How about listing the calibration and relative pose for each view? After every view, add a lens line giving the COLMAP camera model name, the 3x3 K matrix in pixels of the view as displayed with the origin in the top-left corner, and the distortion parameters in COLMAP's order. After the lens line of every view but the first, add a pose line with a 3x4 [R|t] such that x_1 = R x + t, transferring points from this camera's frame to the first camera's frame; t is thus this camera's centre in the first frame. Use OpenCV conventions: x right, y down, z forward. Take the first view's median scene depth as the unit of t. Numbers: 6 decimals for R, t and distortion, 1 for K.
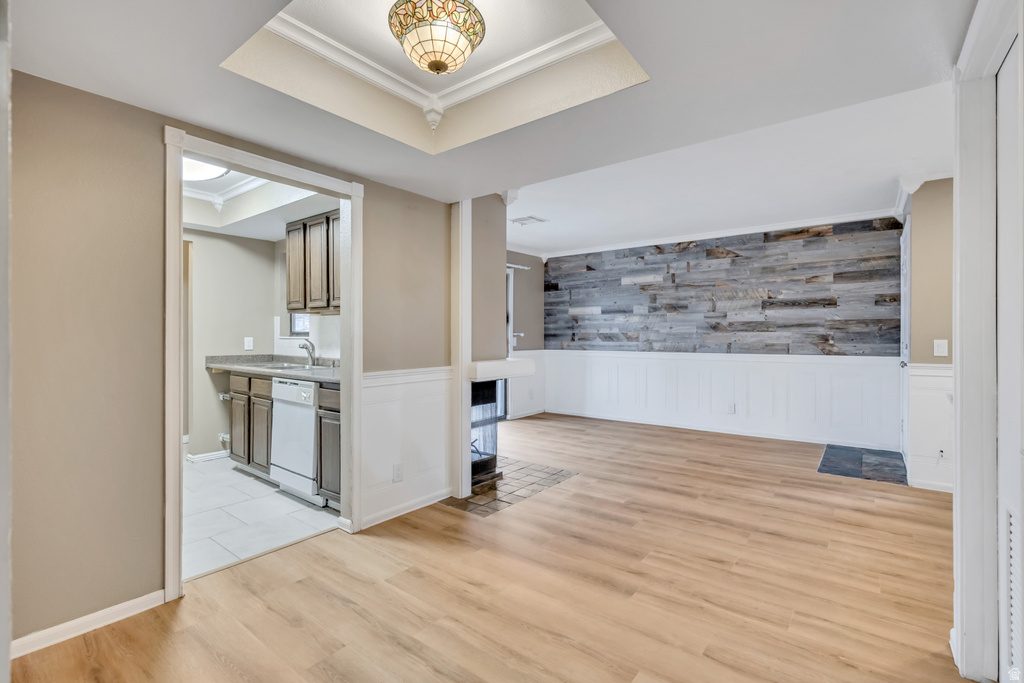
lens RADIAL K [[458.2, 0, 511.9], [0, 458.2, 337.1], [0, 0, 1]] dist [-0.013530, 0.001108]
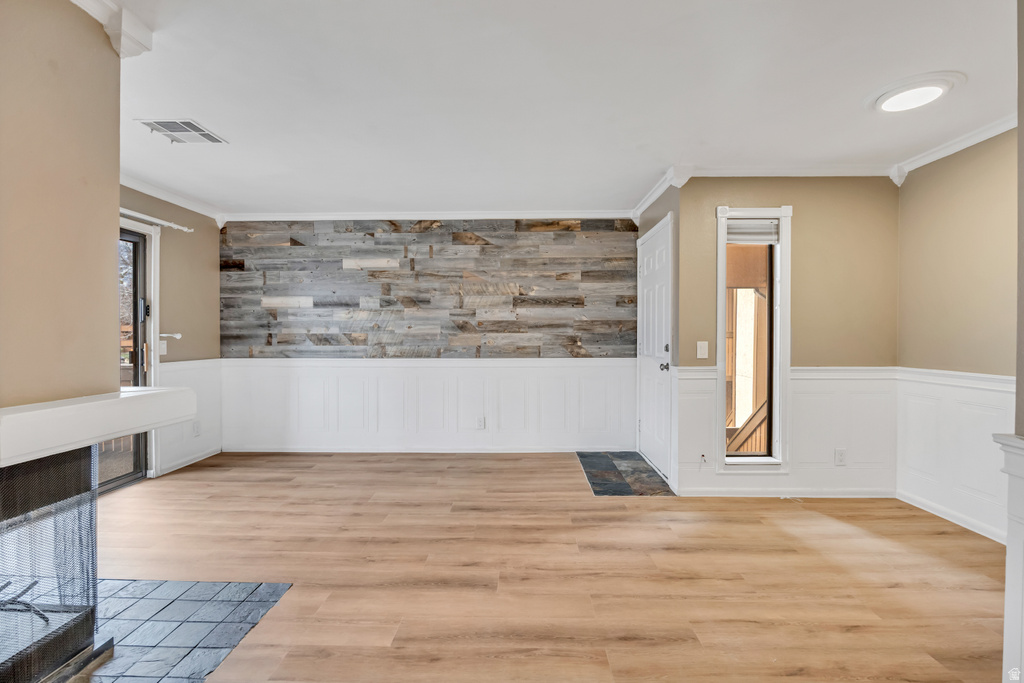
lens RADIAL K [[458.2, 0, 514.8], [0, 458.2, 337.1], [0, 0, 1]] dist [-0.013530, 0.001108]
pose [[0.801023, -0.003150, 0.598625, 0.029178], [0.003125, 0.999995, 0.001081, -0.005003], [-0.598625, 0.001005, 0.801029, 0.364496]]
